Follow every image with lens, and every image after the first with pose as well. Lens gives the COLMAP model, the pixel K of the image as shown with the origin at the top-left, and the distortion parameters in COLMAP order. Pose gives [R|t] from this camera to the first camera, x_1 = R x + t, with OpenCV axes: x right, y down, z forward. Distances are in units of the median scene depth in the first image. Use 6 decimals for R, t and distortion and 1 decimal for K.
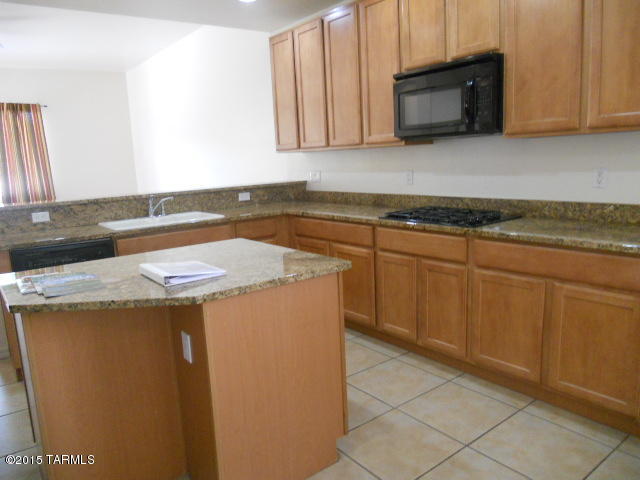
lens RADIAL K [[492.3, 0, 320.9], [0, 492.3, 239.4], [0, 0, 1]] dist [-0.070587, 0.024374]
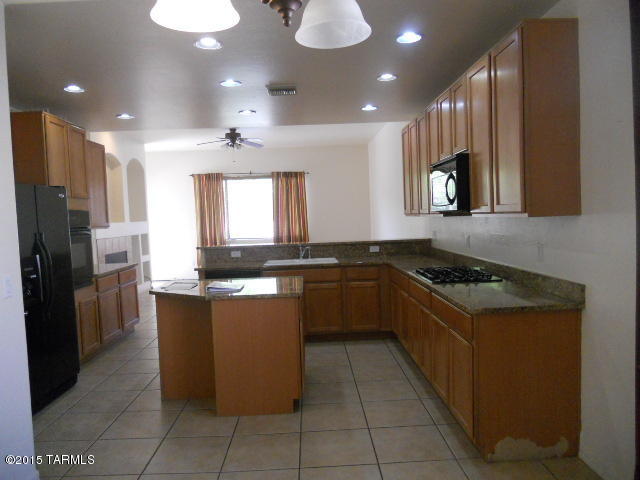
lens RADIAL K [[492.3, 0, 319.6], [0, 492.3, 242.3], [0, 0, 1]] dist [-0.070587, 0.024374]
pose [[0.806513, 0.049396, -0.589150, 0.510177], [-0.098398, 0.993820, -0.051375, -0.021831], [0.582971, 0.099406, 0.806389, -0.163194]]
